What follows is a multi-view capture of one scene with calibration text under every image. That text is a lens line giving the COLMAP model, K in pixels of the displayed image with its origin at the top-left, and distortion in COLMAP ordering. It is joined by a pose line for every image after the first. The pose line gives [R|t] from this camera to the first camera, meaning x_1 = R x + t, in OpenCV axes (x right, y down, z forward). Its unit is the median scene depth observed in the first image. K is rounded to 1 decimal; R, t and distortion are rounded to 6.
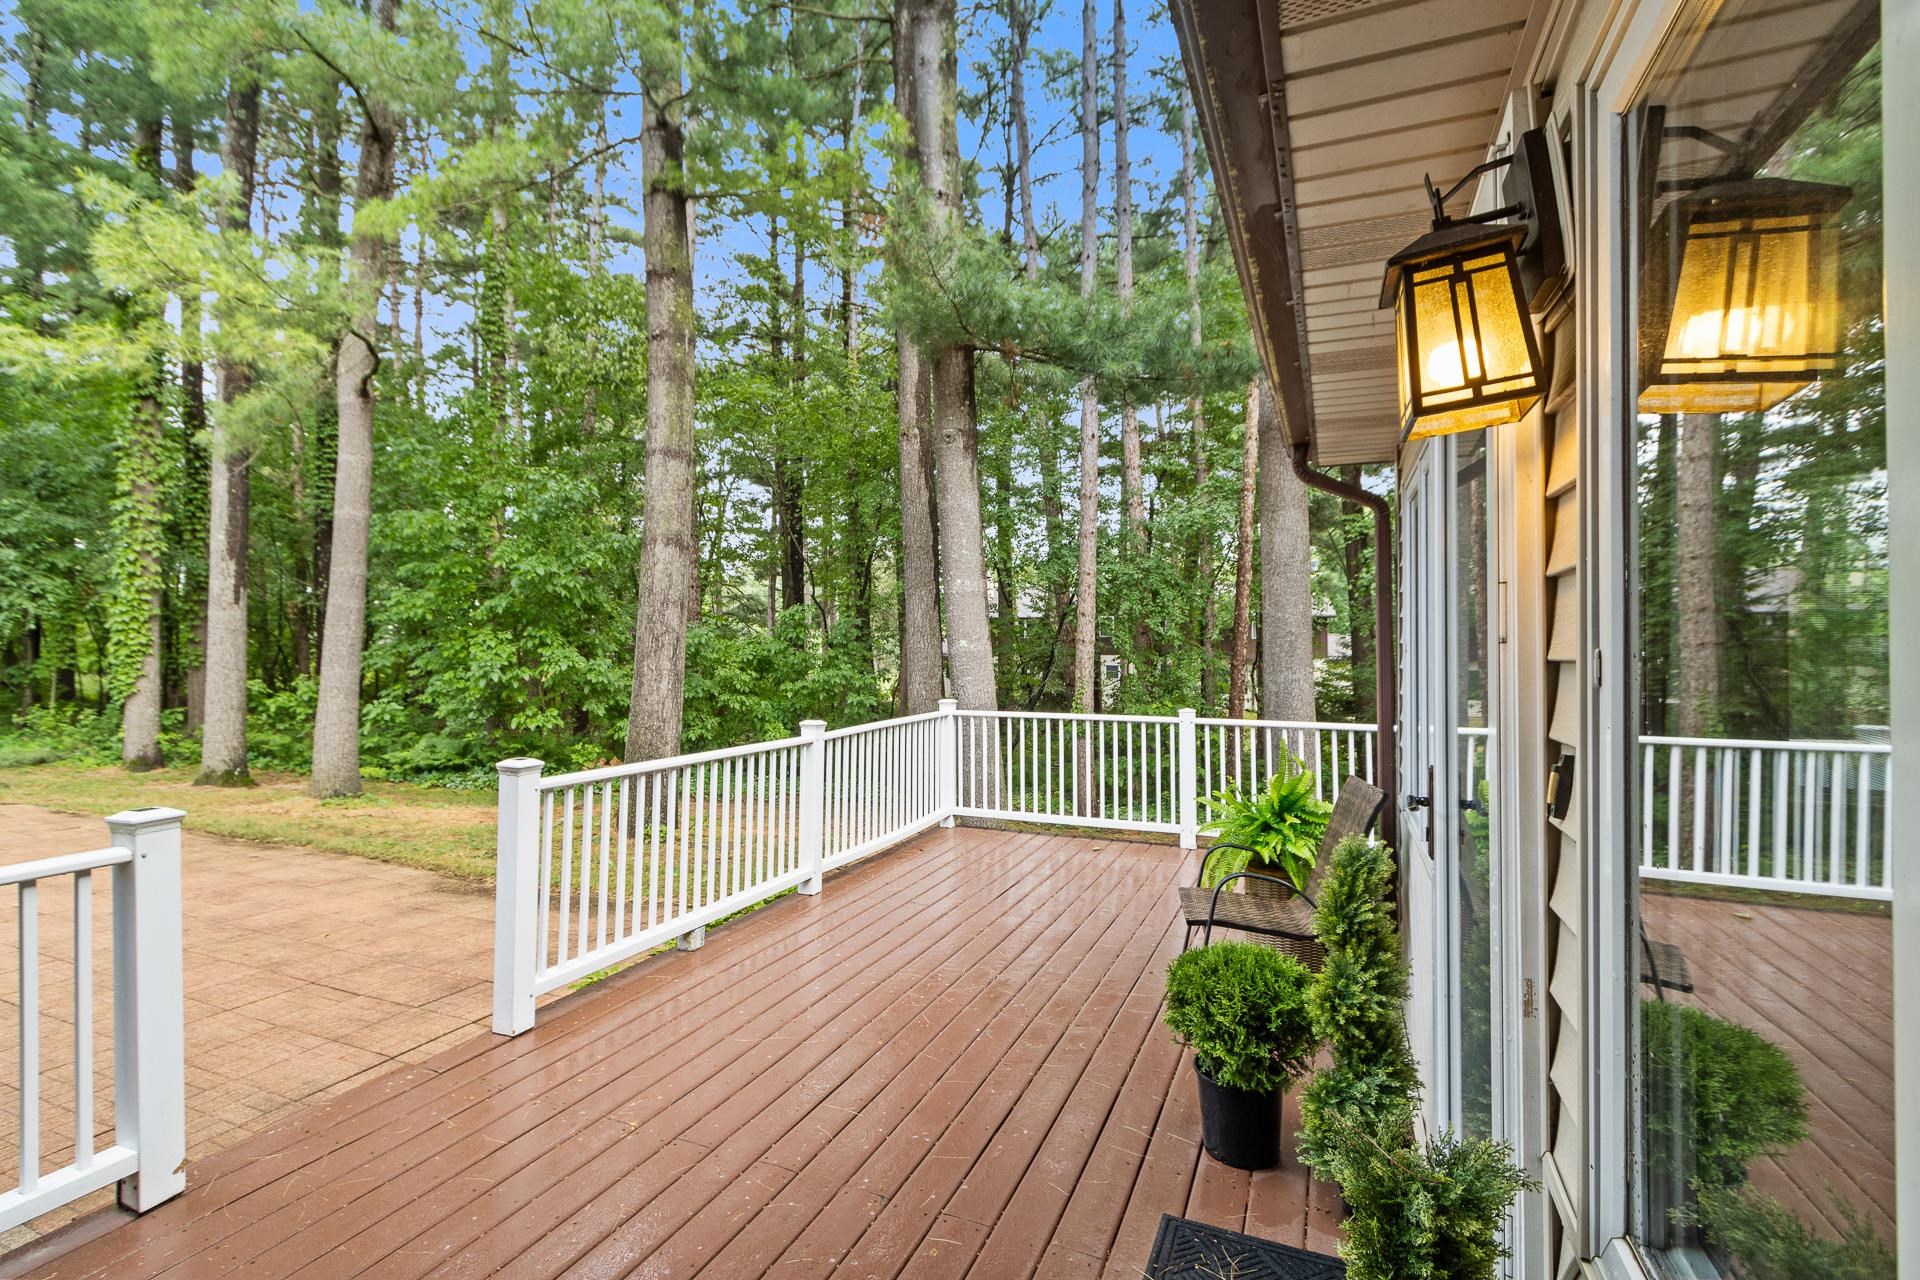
lens RADIAL K [[909.9, 0, 960.0], [0, 909.9, 640.0], [0, 0, 1]] dist [0.001879, 0.000091]
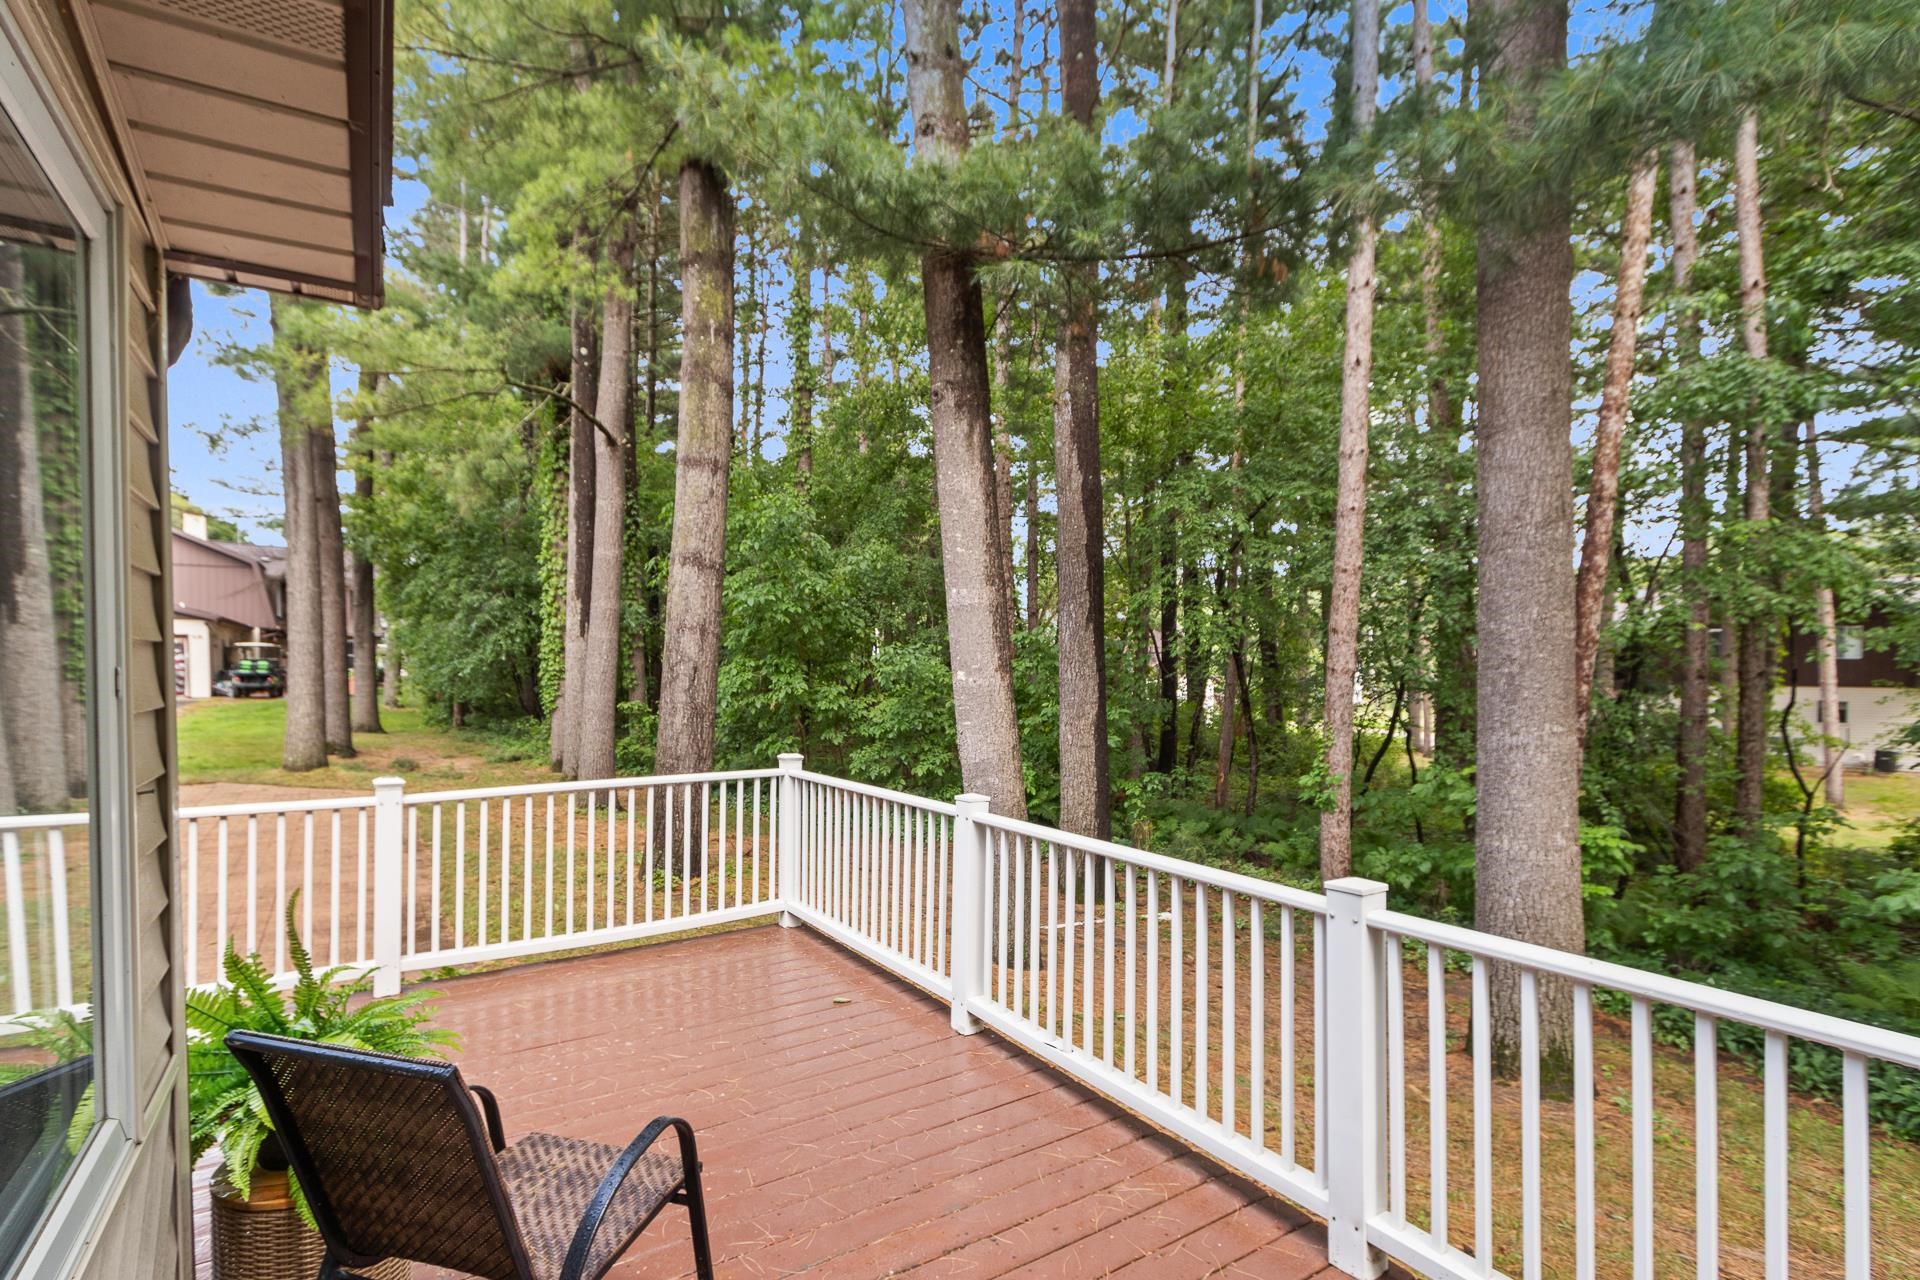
lens RADIAL K [[927.3, 0, 962.4], [0, 927.3, 727.3], [0, 0, 1]] dist [0.000651, 0.000008]
pose [[0.828814, 0.037740, -0.558250, 0.319368], [0.000819, 0.997640, 0.068660, -0.004907], [0.559524, -0.057364, 0.826827, 0.284013]]
